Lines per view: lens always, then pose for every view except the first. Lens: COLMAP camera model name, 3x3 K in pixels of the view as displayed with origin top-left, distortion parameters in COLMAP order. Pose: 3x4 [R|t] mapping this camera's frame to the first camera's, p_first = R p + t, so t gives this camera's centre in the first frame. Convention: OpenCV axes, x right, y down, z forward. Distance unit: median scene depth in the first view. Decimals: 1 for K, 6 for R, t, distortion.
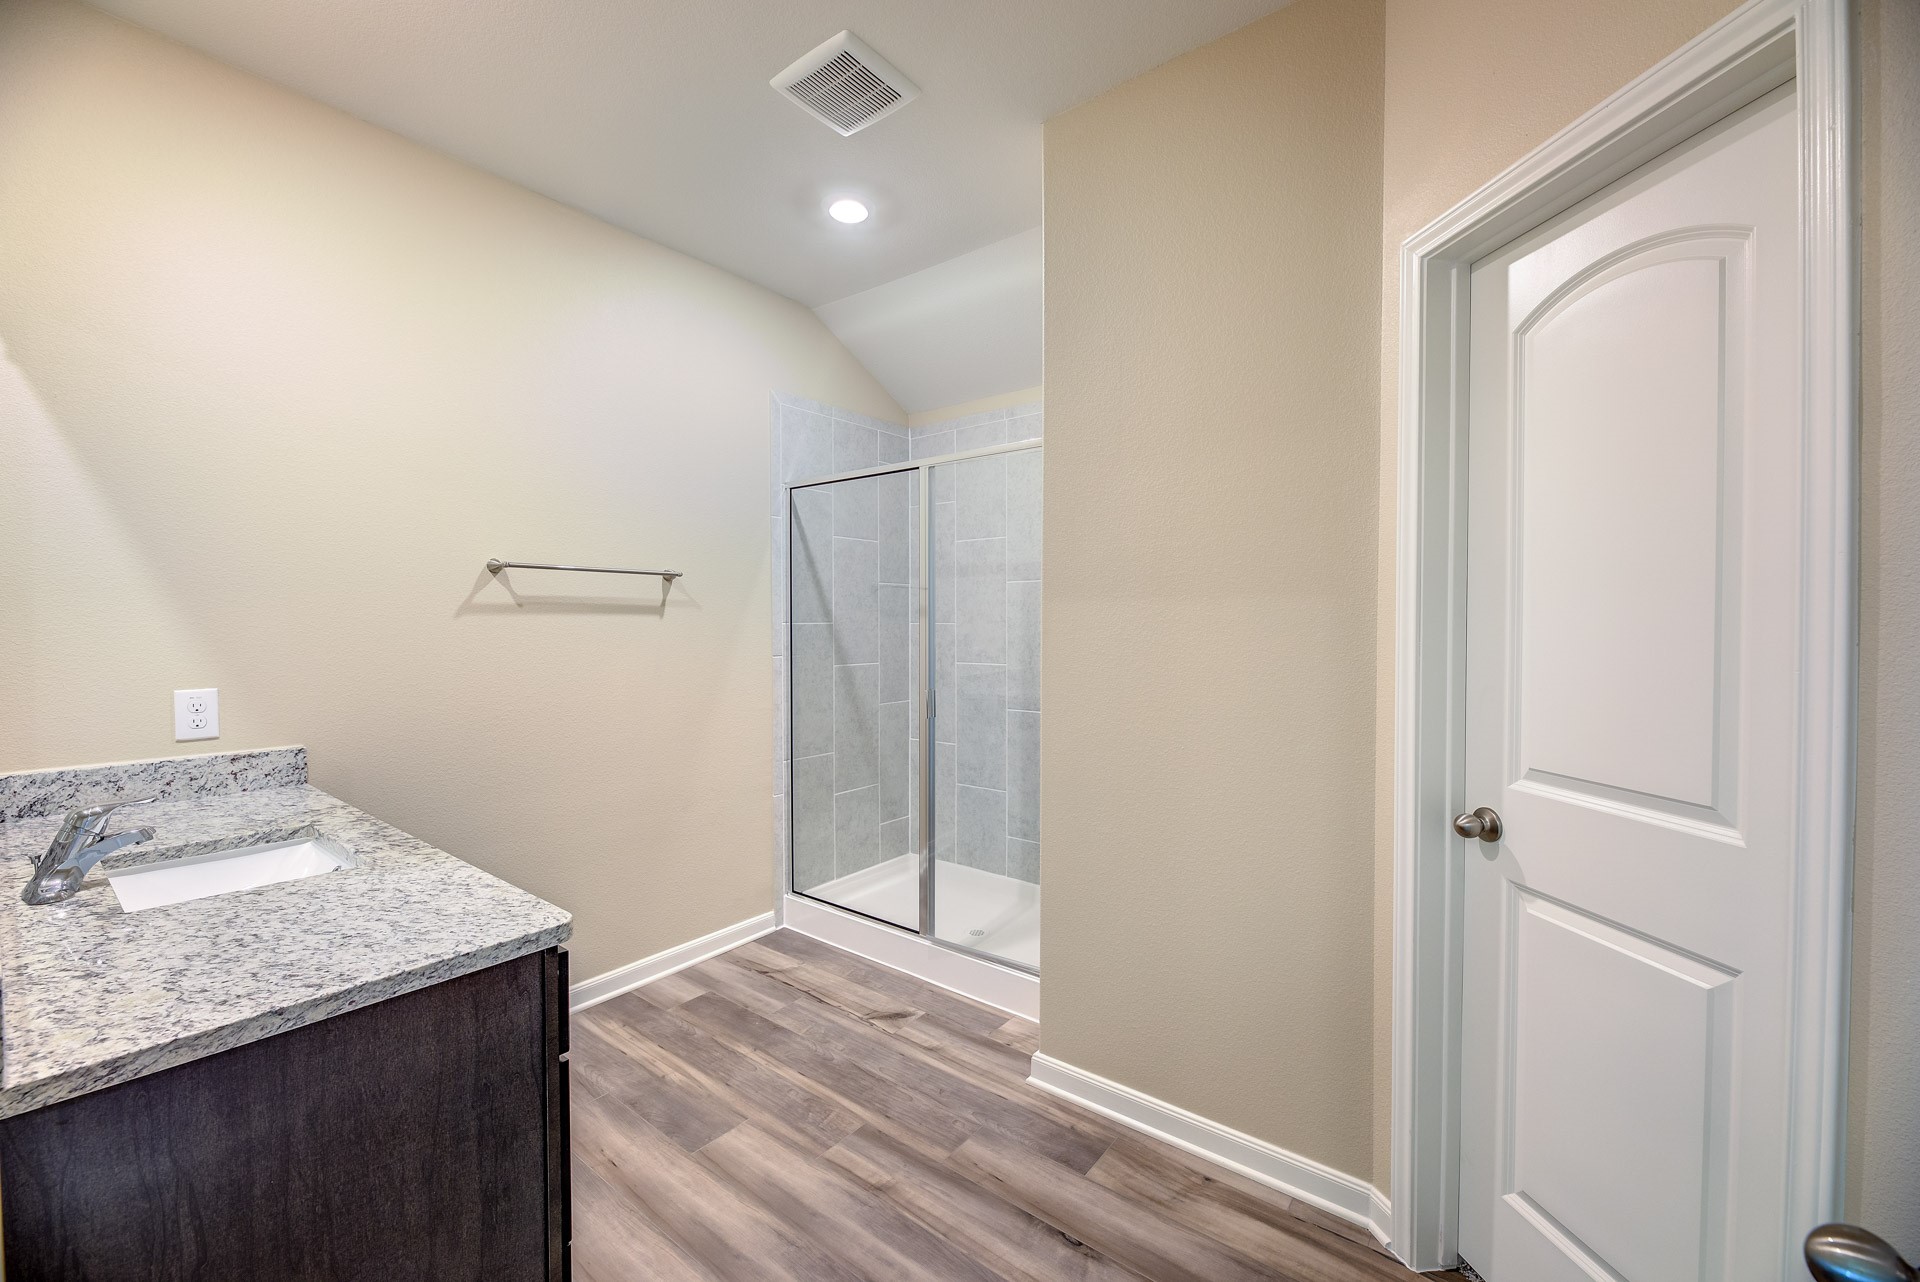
lens RADIAL K [[774.1, 0, 979.6], [0, 774.1, 625.6], [0, 0, 1]] dist [0.000278, -0.003614]
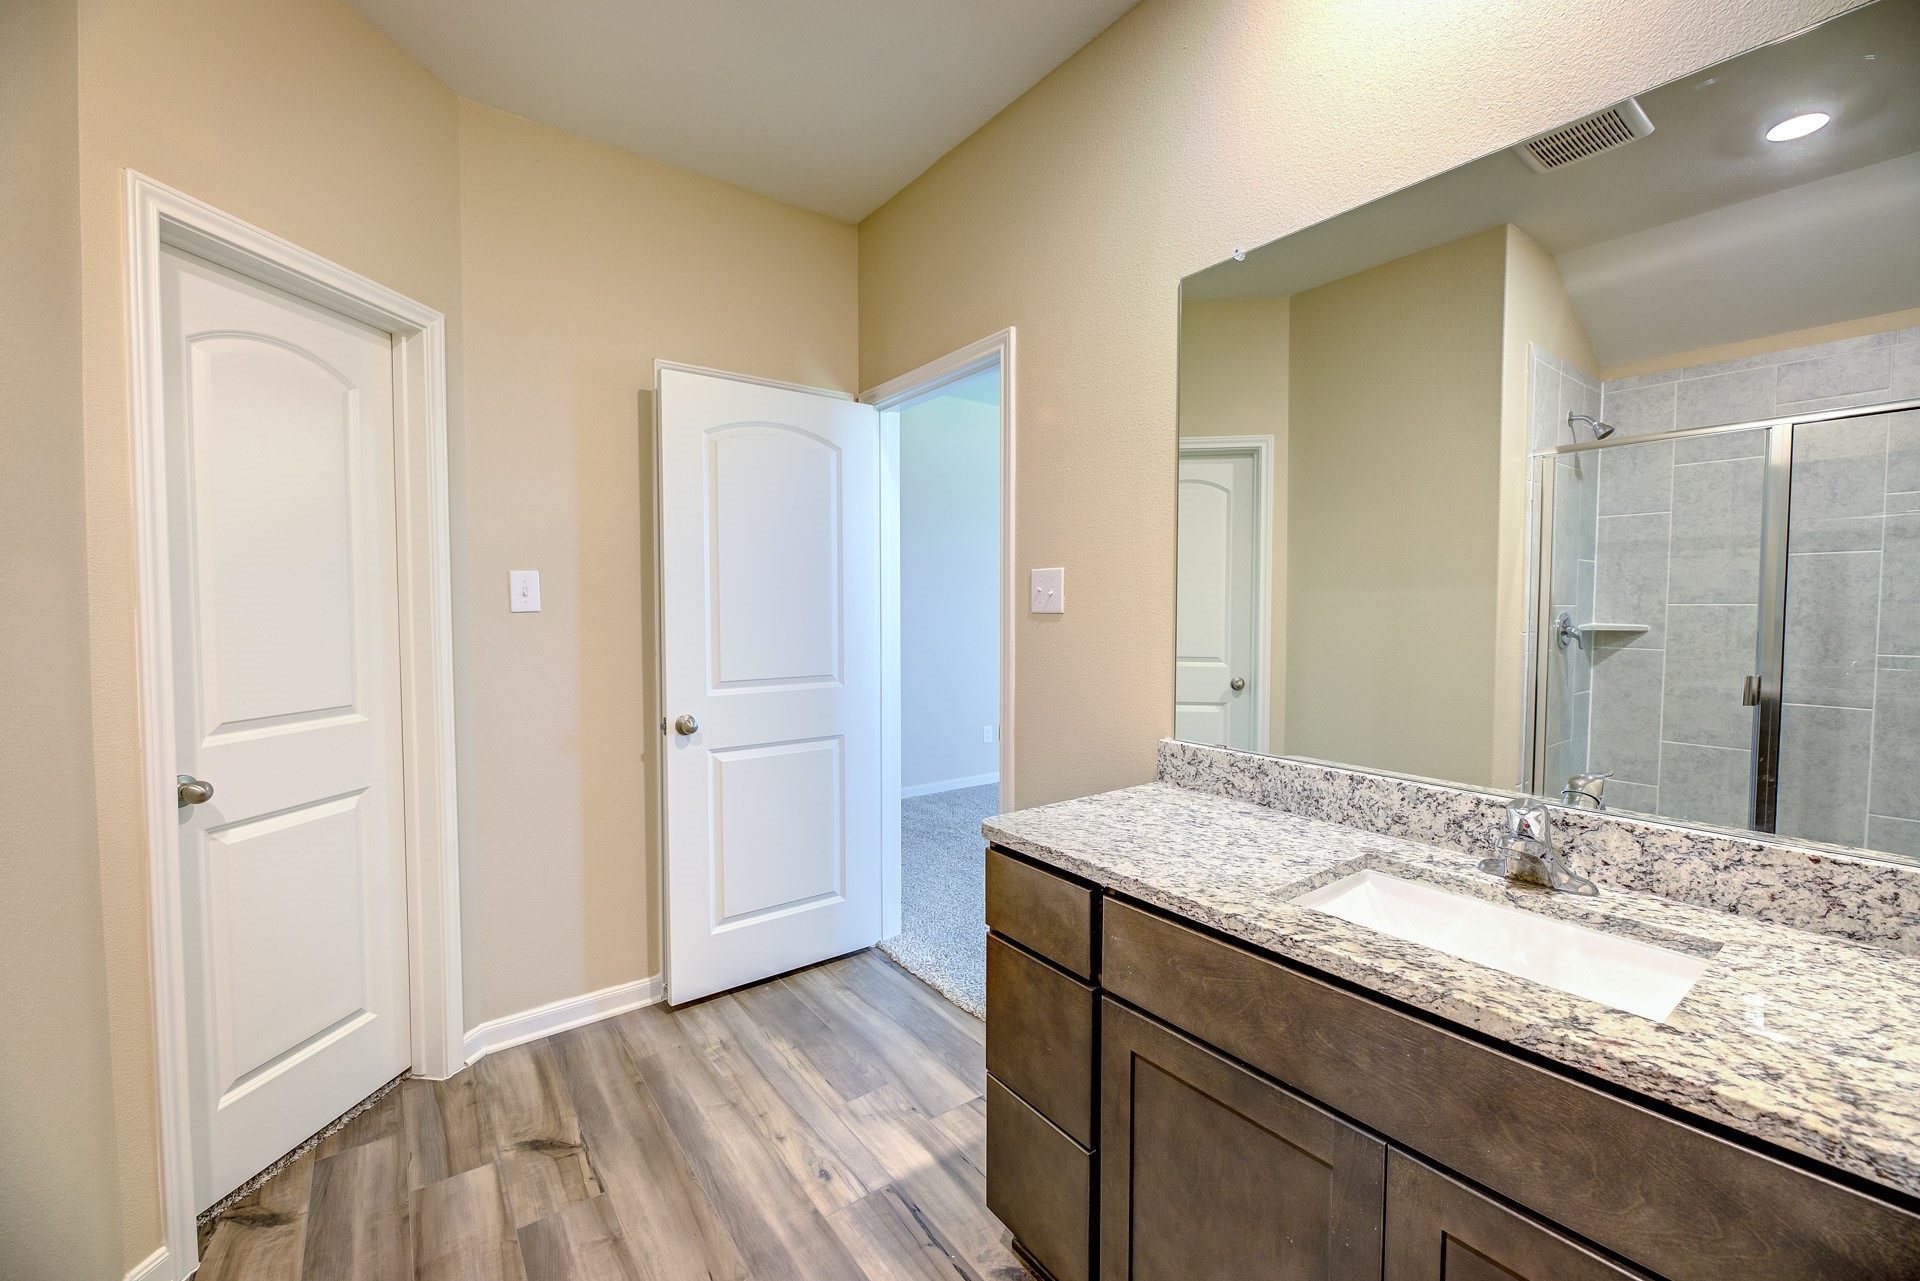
lens RADIAL K [[774.1, 0, 977.3], [0, 774.1, 601.3], [0, 0, 1]] dist [0.000278, -0.003614]
pose [[-0.963568, 0.001762, 0.267457, -0.834972], [0.001026, 0.999995, -0.002890, 0.008109], [-0.267461, -0.002510, -0.963565, 2.173055]]
